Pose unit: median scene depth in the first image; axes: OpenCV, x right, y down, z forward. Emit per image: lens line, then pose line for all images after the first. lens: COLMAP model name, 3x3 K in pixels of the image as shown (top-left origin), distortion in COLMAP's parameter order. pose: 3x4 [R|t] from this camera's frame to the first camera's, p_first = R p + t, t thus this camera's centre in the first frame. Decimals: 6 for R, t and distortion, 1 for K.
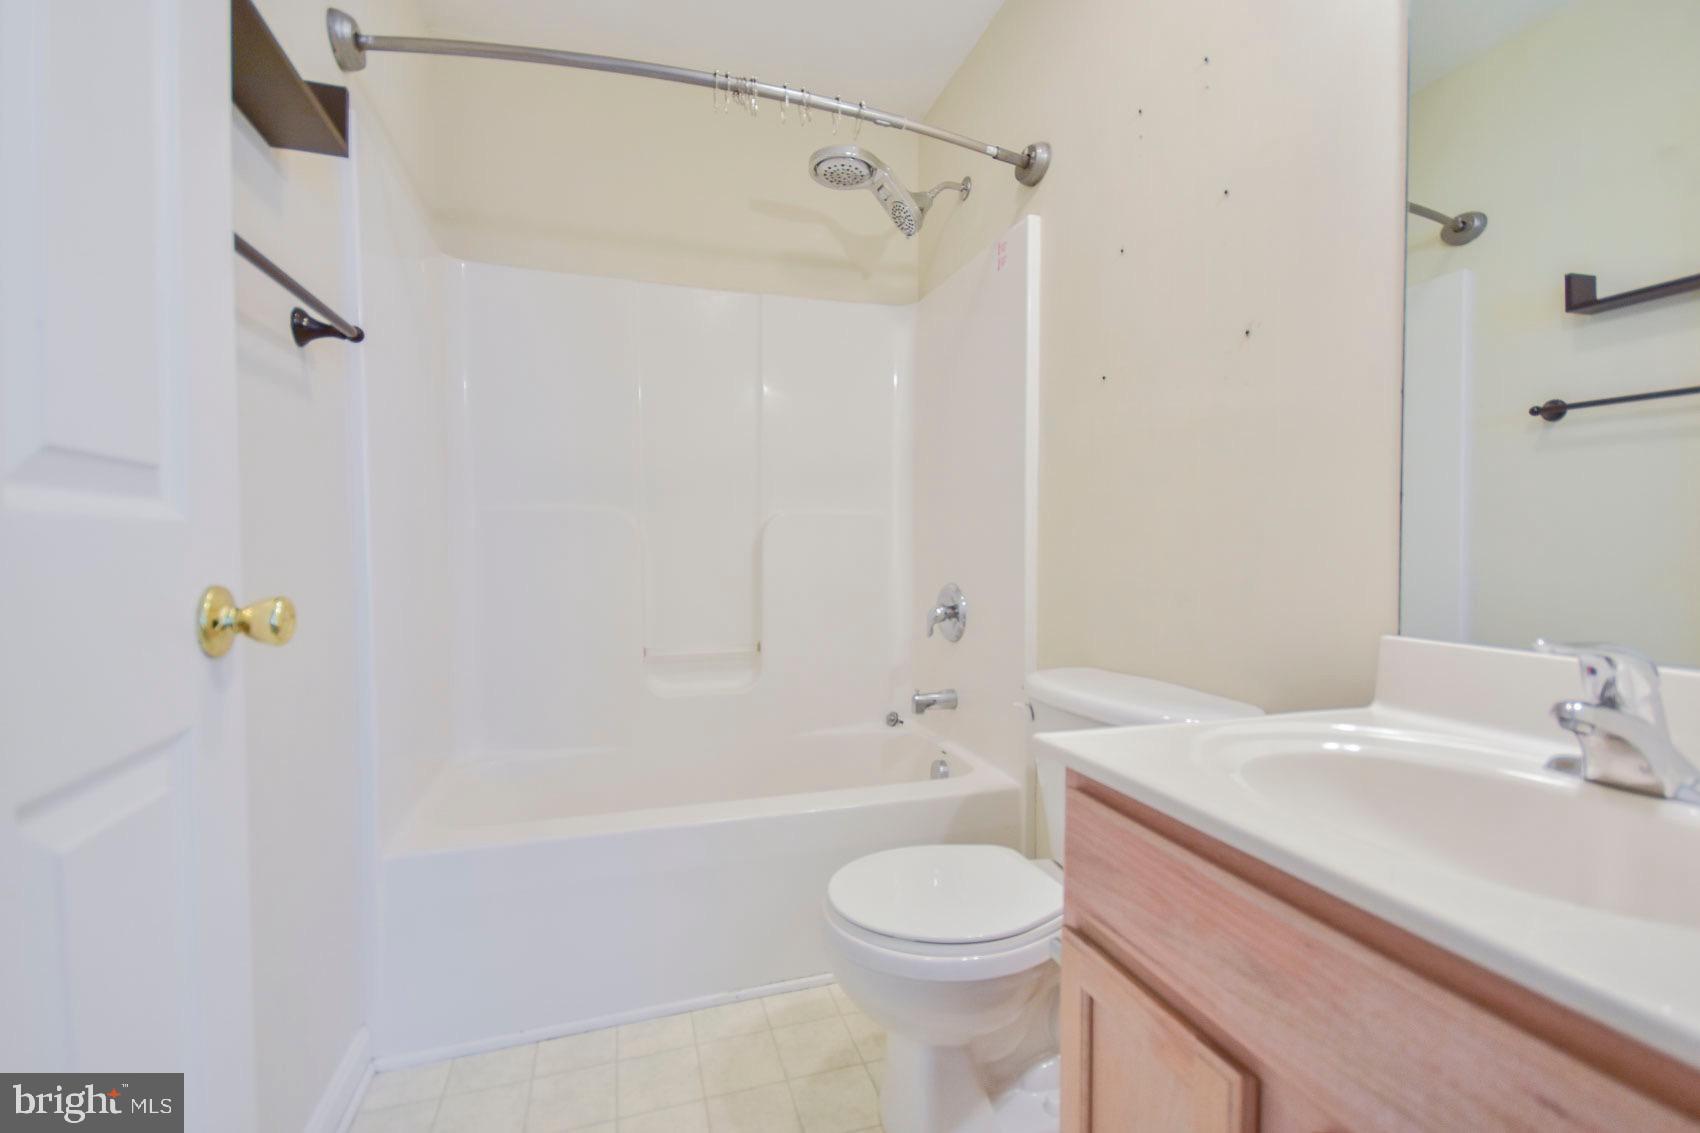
lens RADIAL K [[749.5, 0, 851.1], [0, 749.5, 563.6], [0, 0, 1]] dist [0.018084, -0.009682]
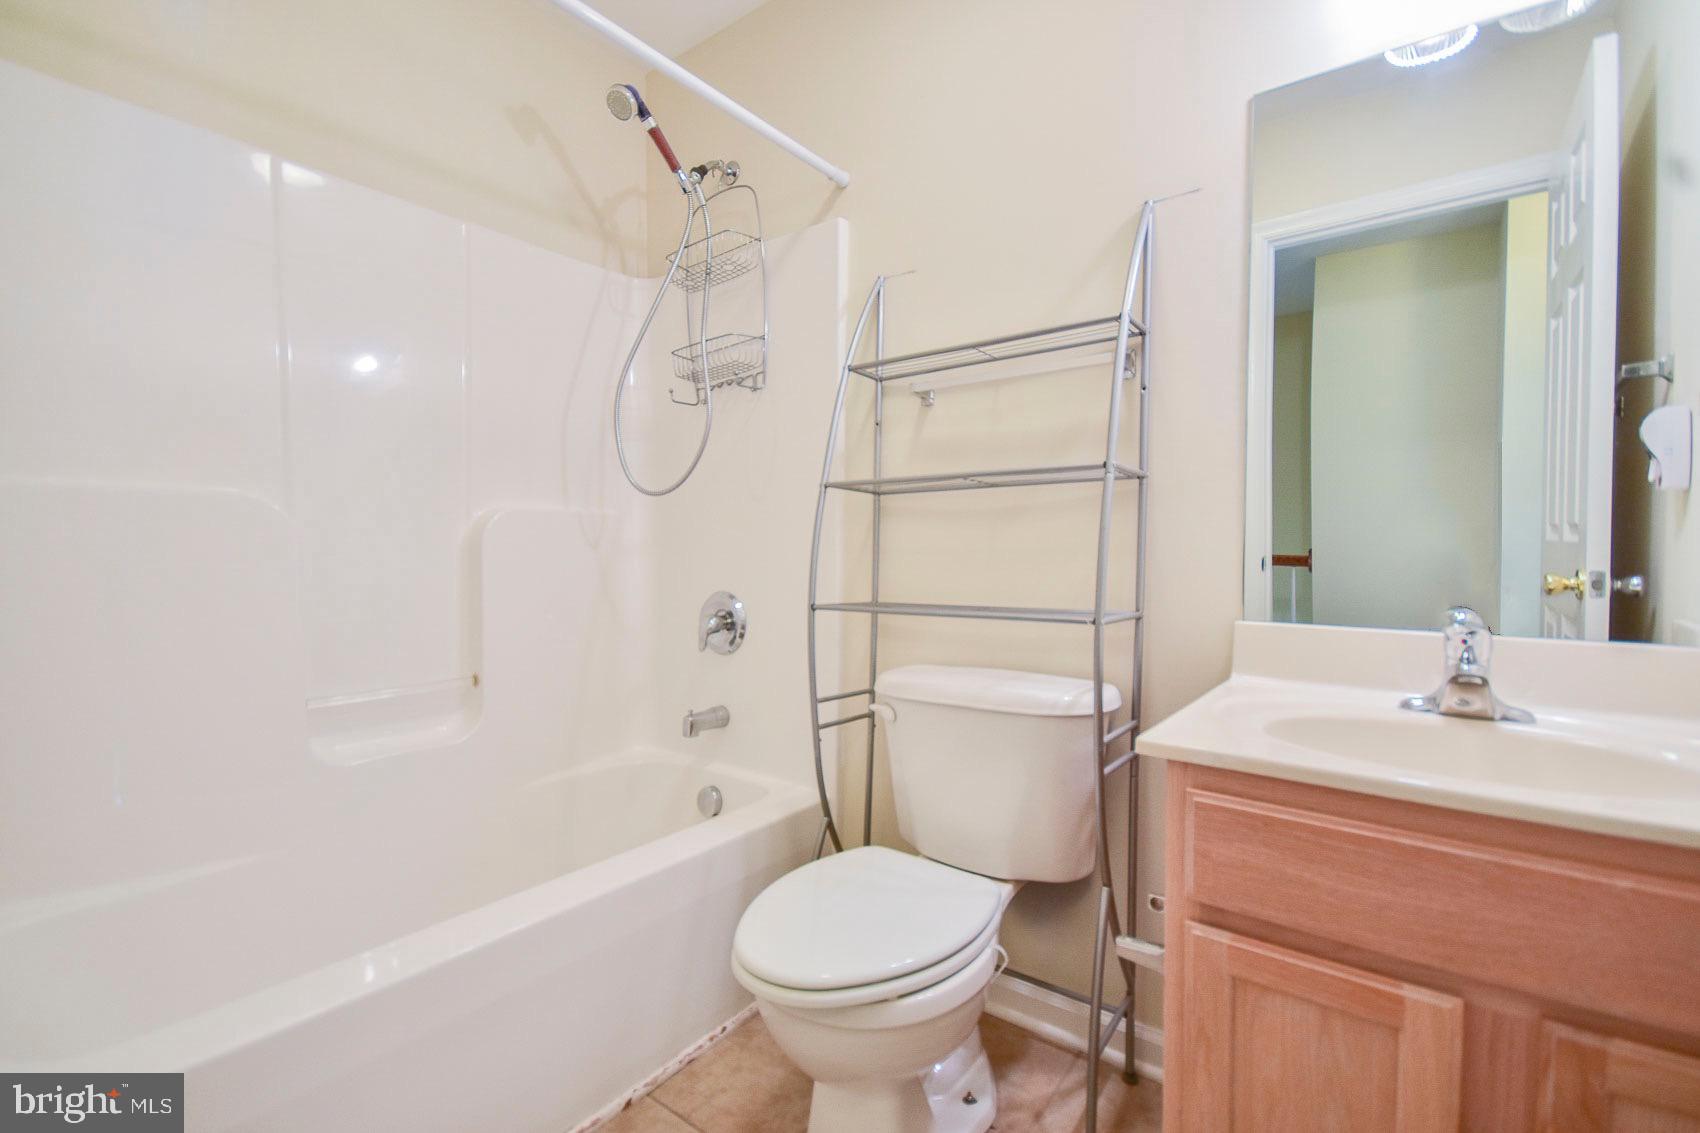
lens RADIAL K [[749.5, 0, 851.1], [0, 749.5, 563.6], [0, 0, 1]] dist [0.018084, -0.009682]
pose [[0.832523, -0.008024, 0.553933, -0.248719], [0.012457, 0.999913, -0.004238, -0.001803], [-0.553851, 0.010428, 0.832551, 0.142024]]
